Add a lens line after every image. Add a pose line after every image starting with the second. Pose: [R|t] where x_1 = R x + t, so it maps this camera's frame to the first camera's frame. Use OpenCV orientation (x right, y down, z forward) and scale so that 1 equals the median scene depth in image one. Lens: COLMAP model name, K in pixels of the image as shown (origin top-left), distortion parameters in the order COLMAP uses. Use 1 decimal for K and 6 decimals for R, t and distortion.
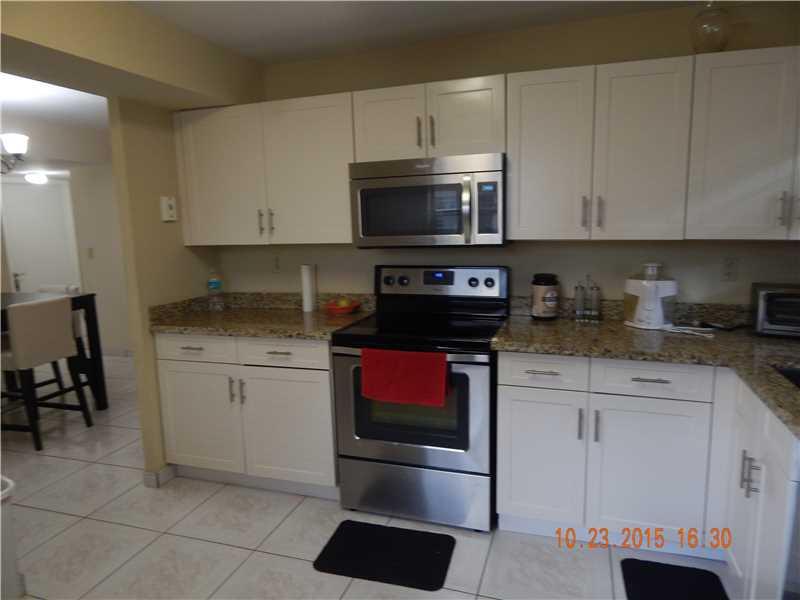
lens RADIAL K [[524.2, 0, 403.1], [0, 524.2, 292.3], [0, 0, 1]] dist [-0.001011, -0.004519]
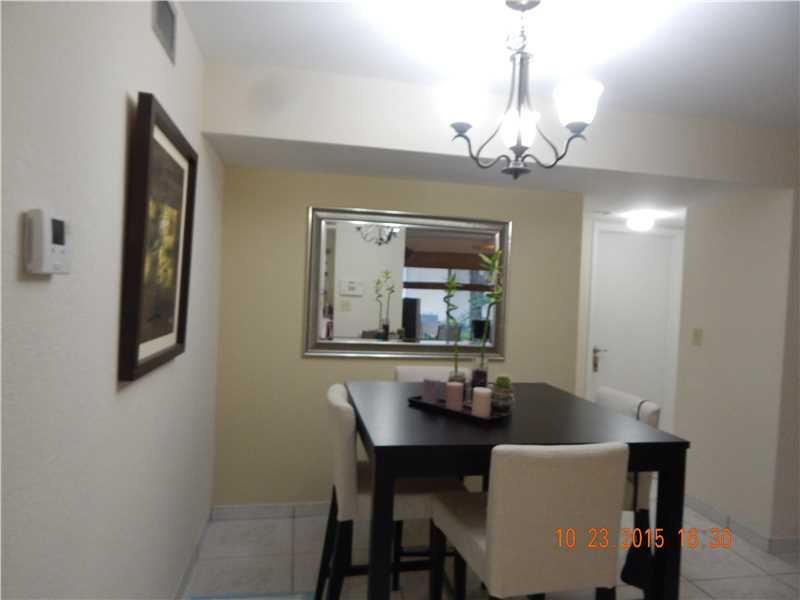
lens RADIAL K [[524.2, 0, 403.1], [0, 524.2, 292.3], [0, 0, 1]] dist [-0.001011, -0.004519]
pose [[0.490079, 0.068405, -0.868990, -0.234090], [-0.188199, 0.981707, -0.028859, -0.043855], [0.851119, 0.177686, 0.493988, 0.392358]]
